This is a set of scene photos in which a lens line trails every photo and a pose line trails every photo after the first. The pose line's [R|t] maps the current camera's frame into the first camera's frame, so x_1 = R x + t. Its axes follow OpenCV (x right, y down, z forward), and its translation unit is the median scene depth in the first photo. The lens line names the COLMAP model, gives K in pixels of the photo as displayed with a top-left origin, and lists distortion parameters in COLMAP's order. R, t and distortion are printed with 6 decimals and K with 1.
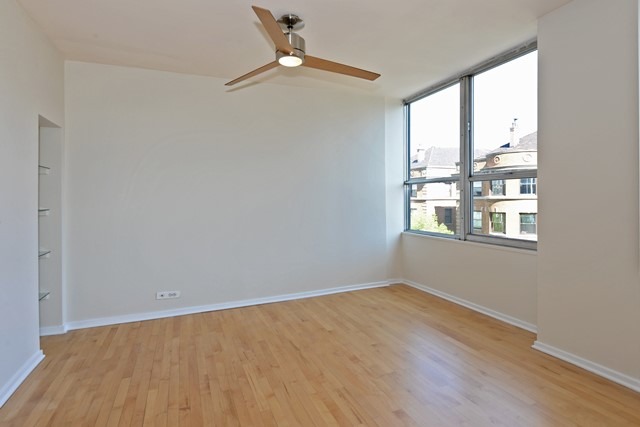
lens RADIAL K [[347.7, 0, 320.8], [0, 347.7, 202.4], [0, 0, 1]] dist [0.000529, -0.000102]
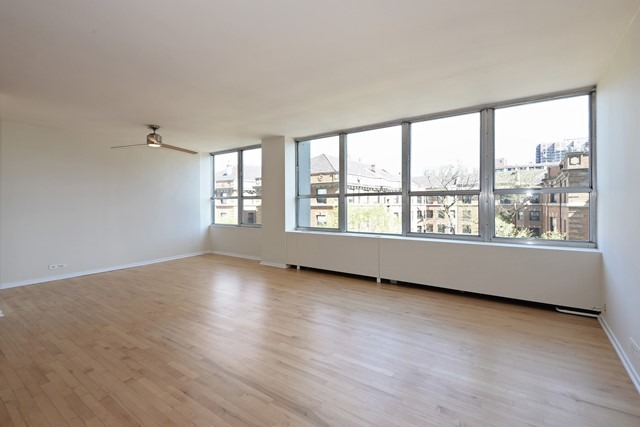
lens RADIAL K [[292.5, 0, 320.6], [0, 292.5, 205.7], [0, 0, 1]] dist [0.001634, -0.000100]
pose [[0.838150, 0.001601, 0.545437, -0.117971], [0.001871, 0.999981, -0.005810, -0.006290], [-0.545437, 0.005890, 0.838131, -0.613225]]
